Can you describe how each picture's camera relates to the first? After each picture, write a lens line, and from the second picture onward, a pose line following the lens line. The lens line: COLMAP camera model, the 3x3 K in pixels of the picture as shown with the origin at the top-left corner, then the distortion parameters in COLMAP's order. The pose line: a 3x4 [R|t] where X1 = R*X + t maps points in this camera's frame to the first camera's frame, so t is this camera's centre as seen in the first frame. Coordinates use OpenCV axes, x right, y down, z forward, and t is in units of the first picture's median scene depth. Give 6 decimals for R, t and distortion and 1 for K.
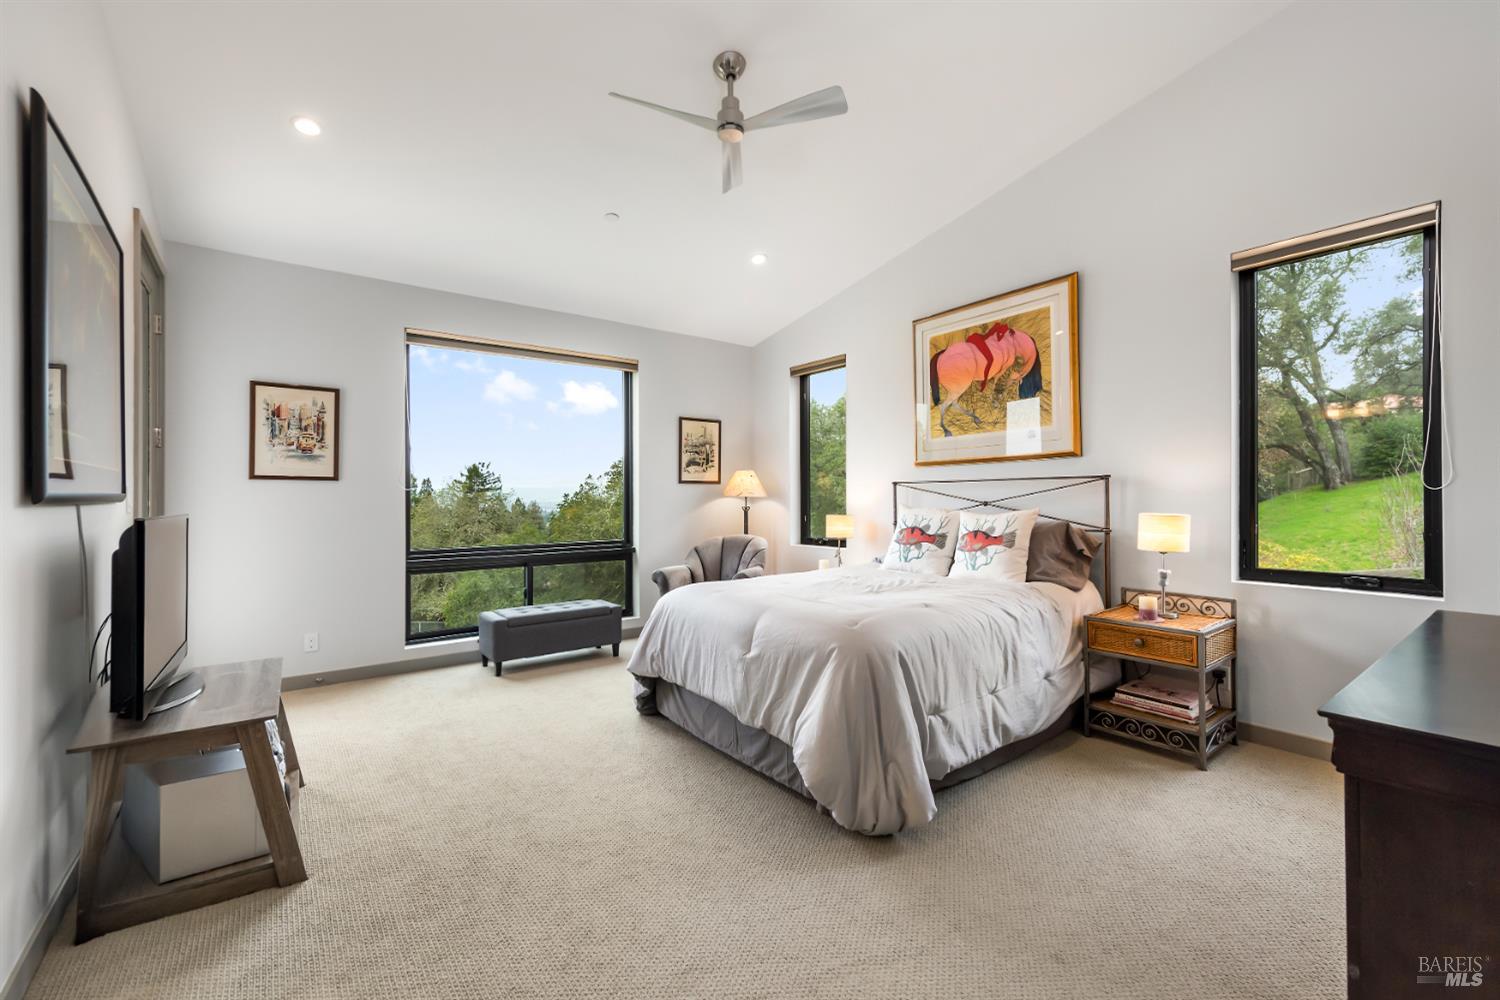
lens RADIAL K [[632.1, 0, 774.3], [0, 632.1, 500.1], [0, 0, 1]] dist [-0.000602, -0.000022]
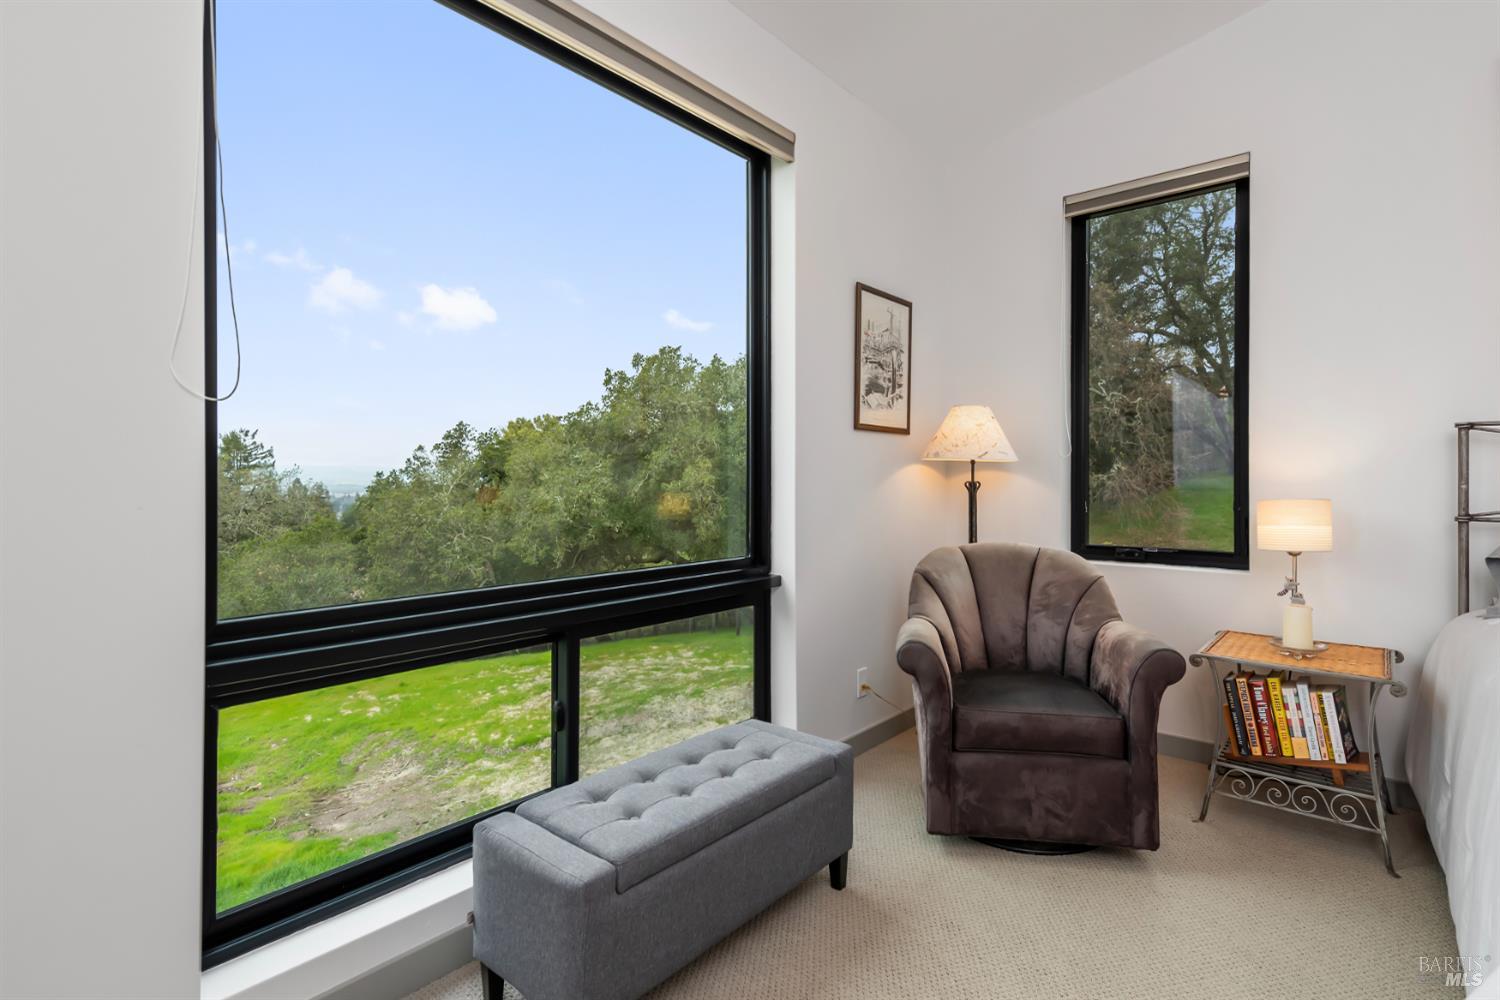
lens RADIAL K [[722.0, 0, 750.0], [0, 722.0, 479.9], [0, 0, 1]] dist [0.004314, 0.000540]
pose [[0.982699, 0.005012, 0.185142, -0.309334], [-0.003918, 0.999973, -0.006276, 0.013021], [-0.185168, 0.005442, 0.982692, 0.487762]]
